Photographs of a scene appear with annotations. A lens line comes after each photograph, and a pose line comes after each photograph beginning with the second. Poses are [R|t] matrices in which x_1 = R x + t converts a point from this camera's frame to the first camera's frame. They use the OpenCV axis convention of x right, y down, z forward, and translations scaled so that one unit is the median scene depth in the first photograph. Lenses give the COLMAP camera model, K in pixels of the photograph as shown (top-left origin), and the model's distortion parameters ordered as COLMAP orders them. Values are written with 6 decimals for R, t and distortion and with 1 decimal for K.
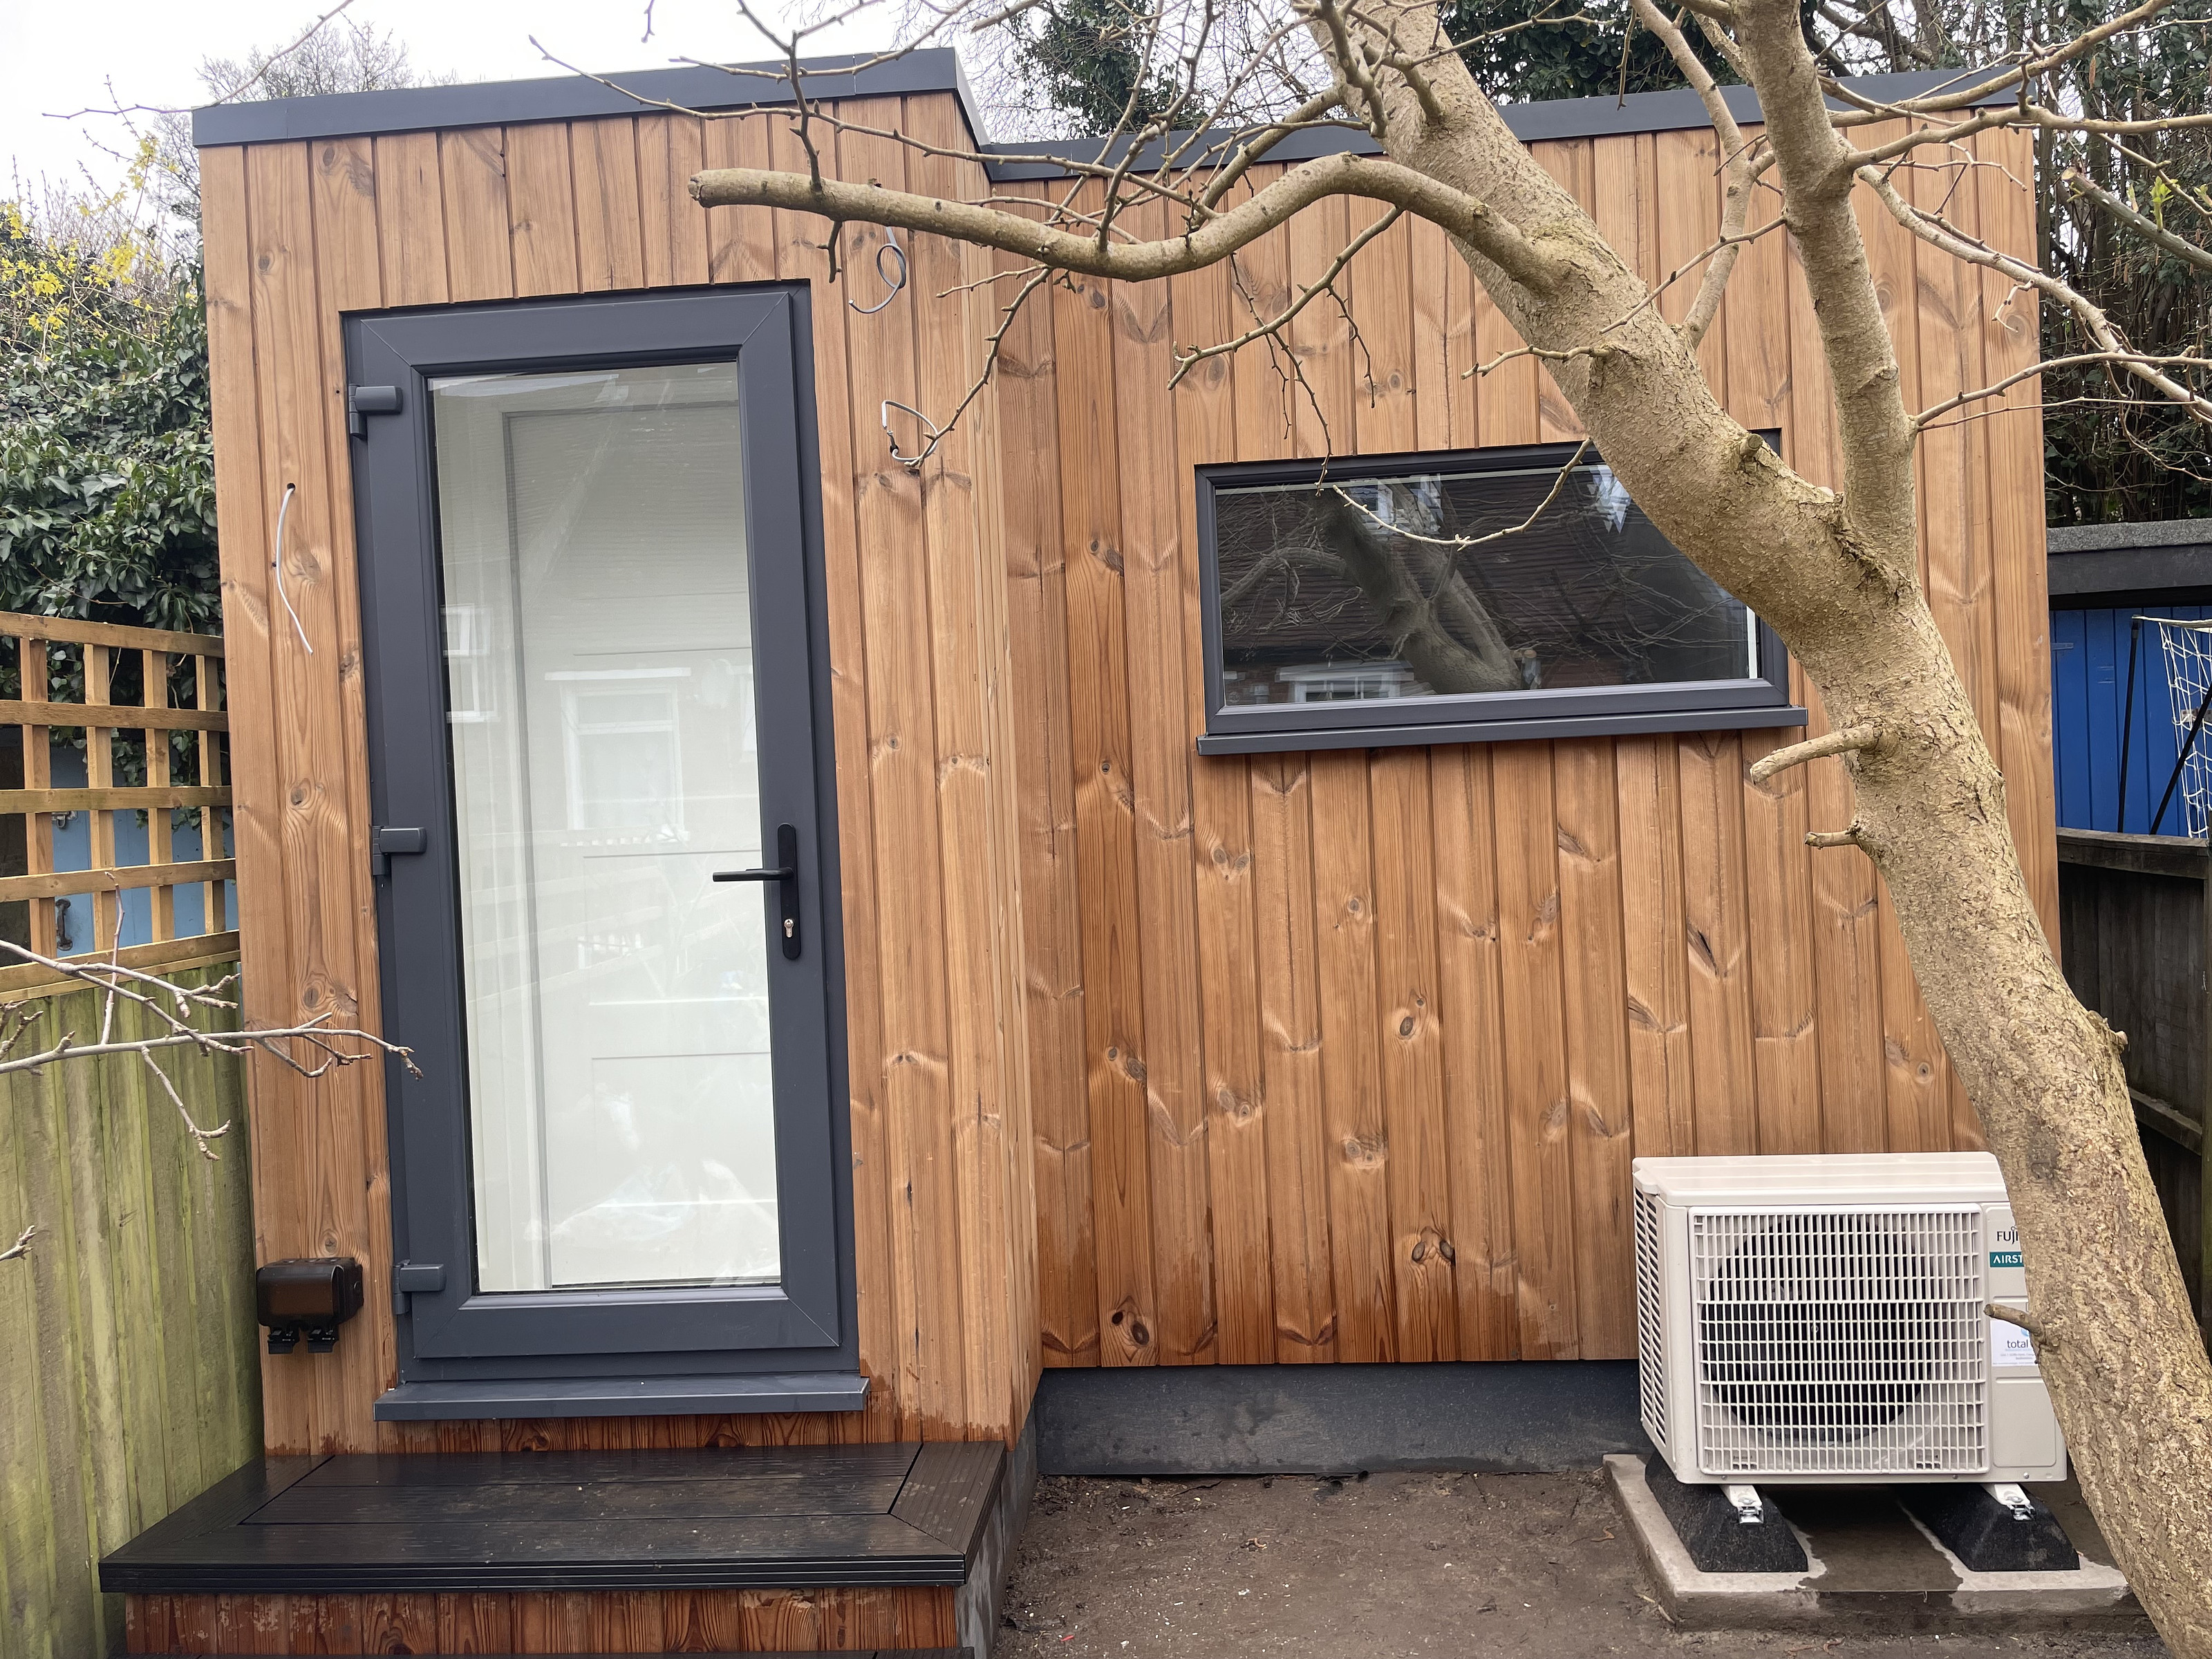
lens RADIAL K [[1650.9, 0, 1106.0], [0, 1650.9, 829.5], [0, 0, 1]] dist [0.116112, -0.150304]
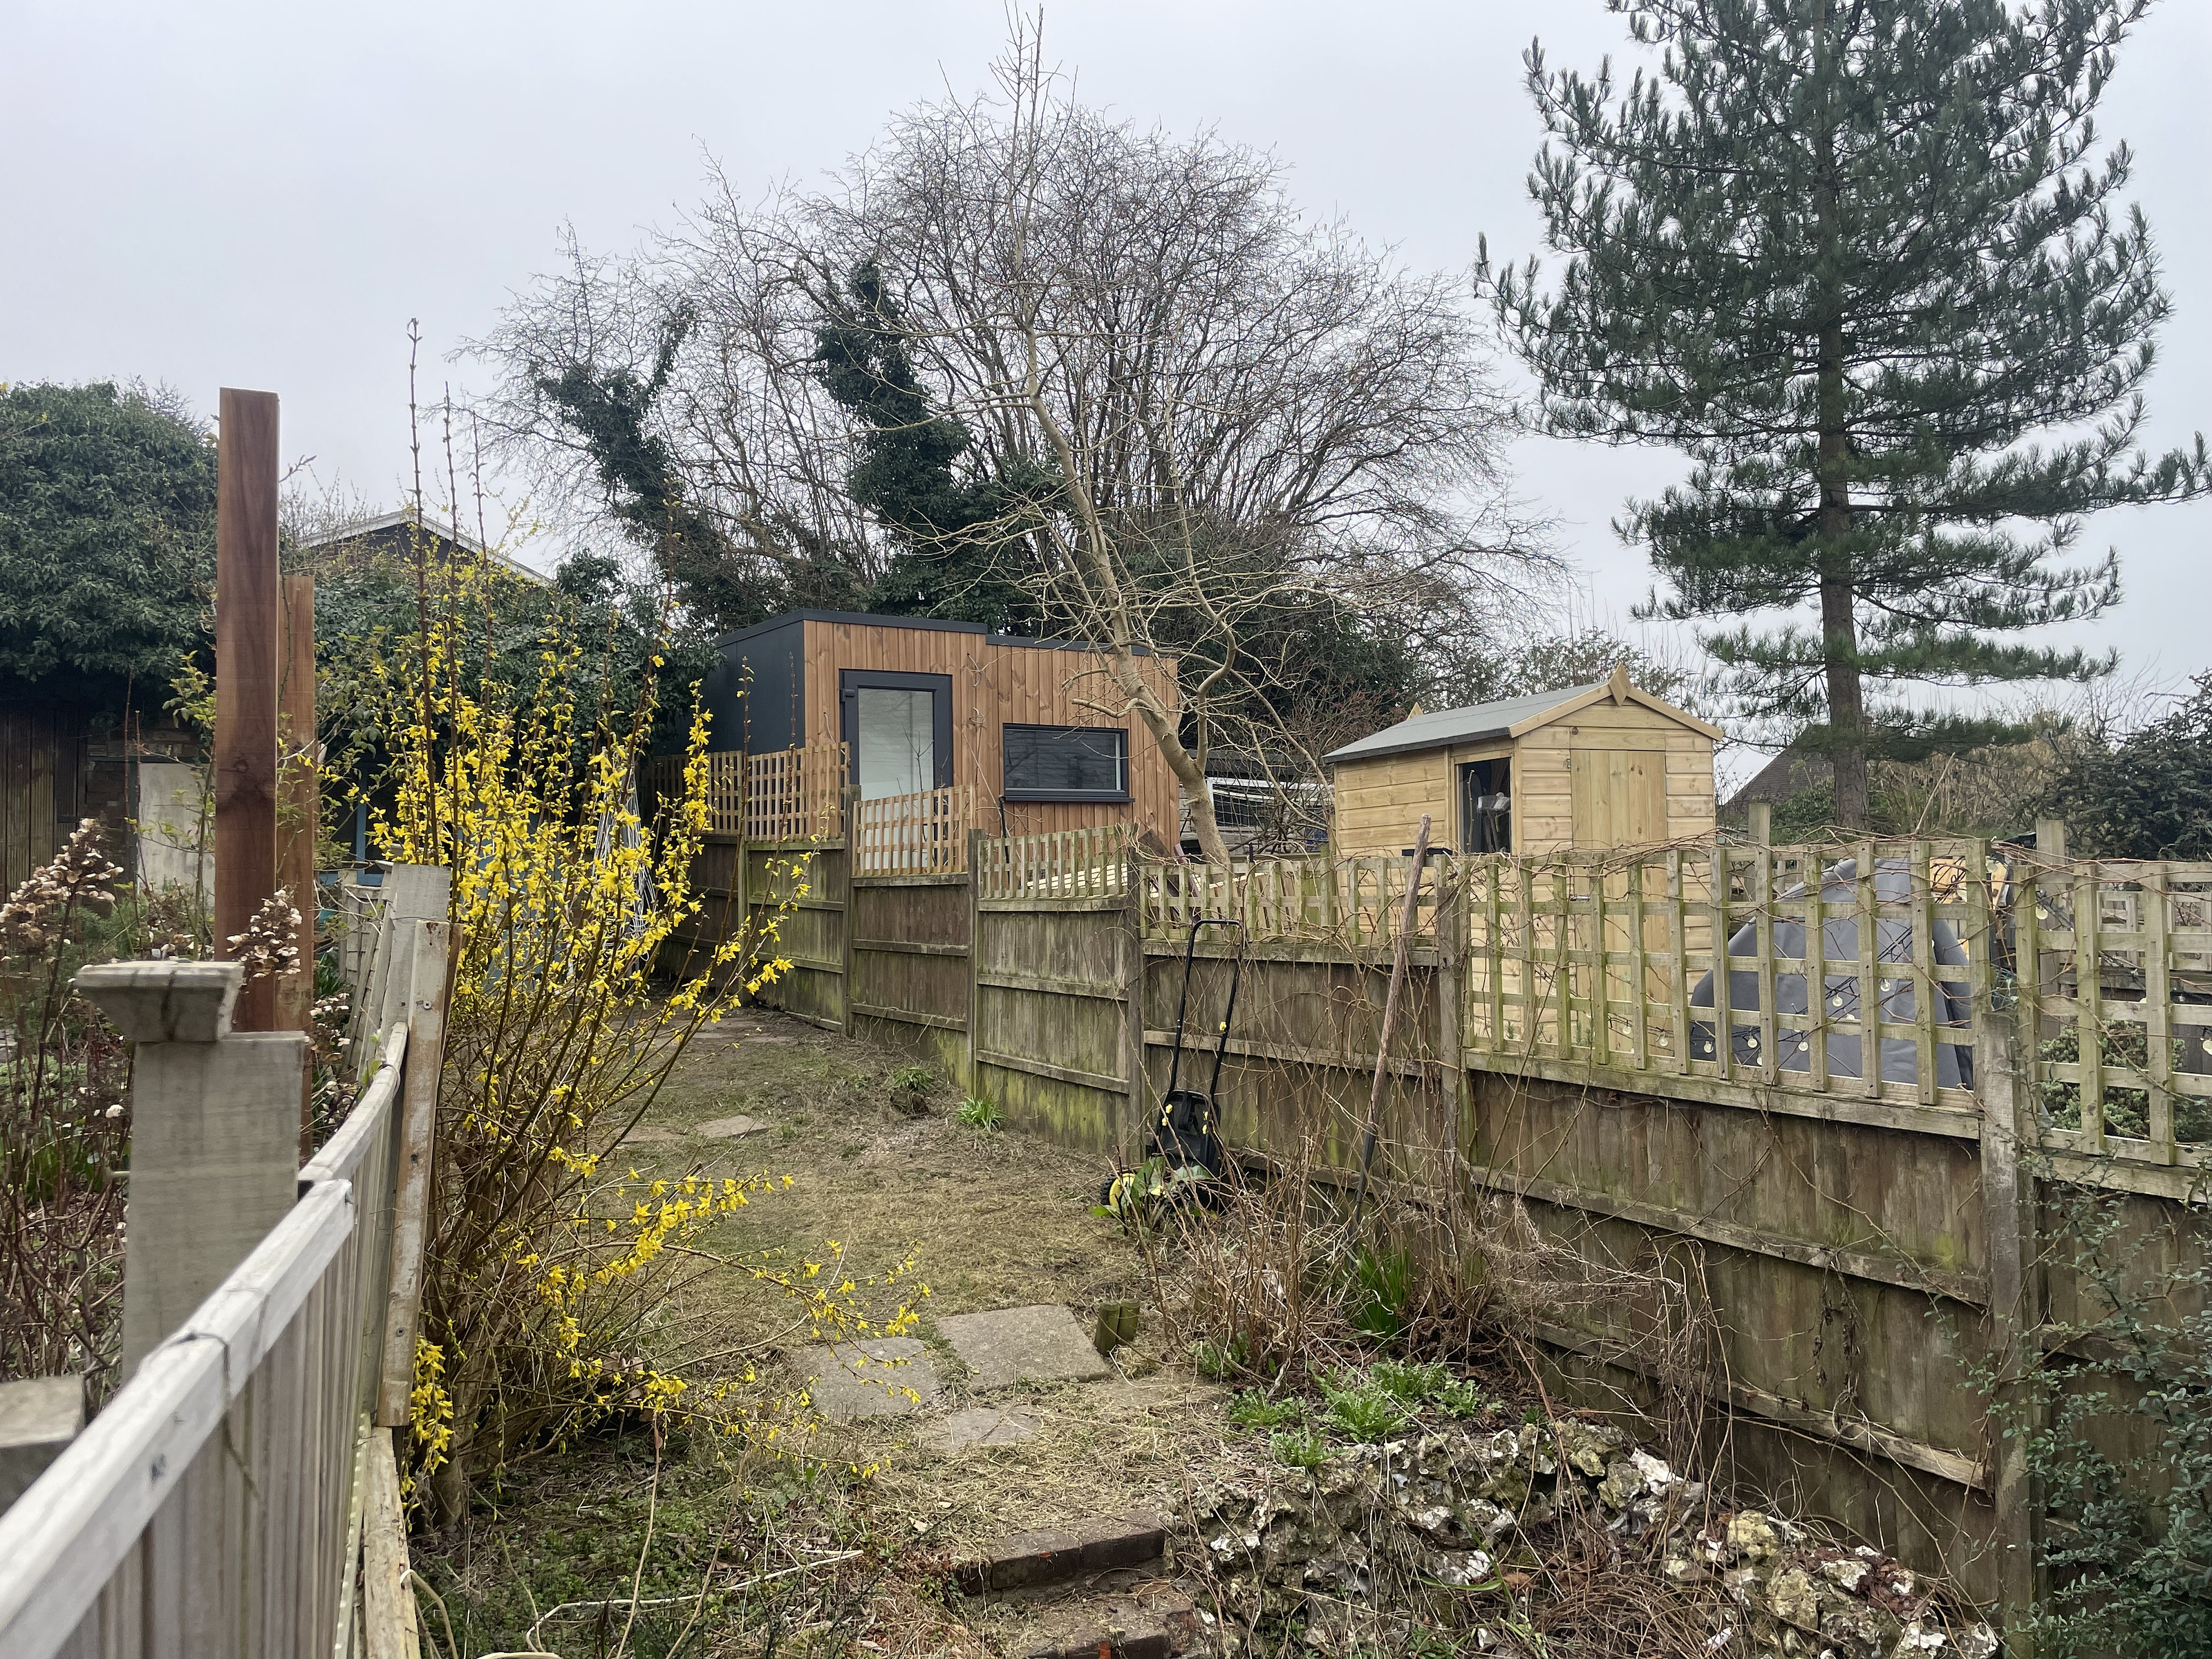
lens RADIAL K [[1650.9, 0, 1106.0], [0, 1650.9, 829.5], [0, 0, 1]] dist [0.116112, -0.150304]
pose [[0.787061, 0.050287, 0.614822, -2.220972], [-0.006257, 0.997271, -0.073558, 0.316482], [-0.616844, 0.054048, 0.785228, -2.224852]]
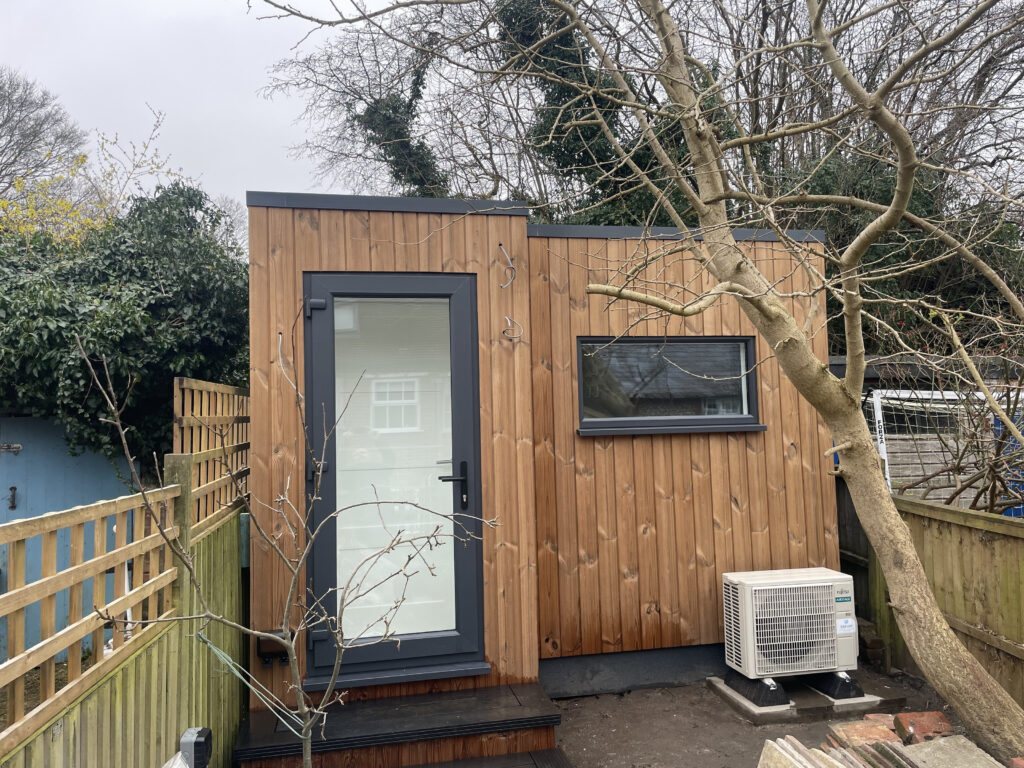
lens RADIAL K [[764.3, 0, 512.0], [0, 764.3, 384.0], [0, 0, 1]] dist [0.116112, -0.150304]
pose [[0.960247, 0.033044, 0.277189, -0.465742], [-0.010964, 0.996667, -0.080832, -0.028434], [-0.278936, 0.074579, 0.957409, -0.269424]]
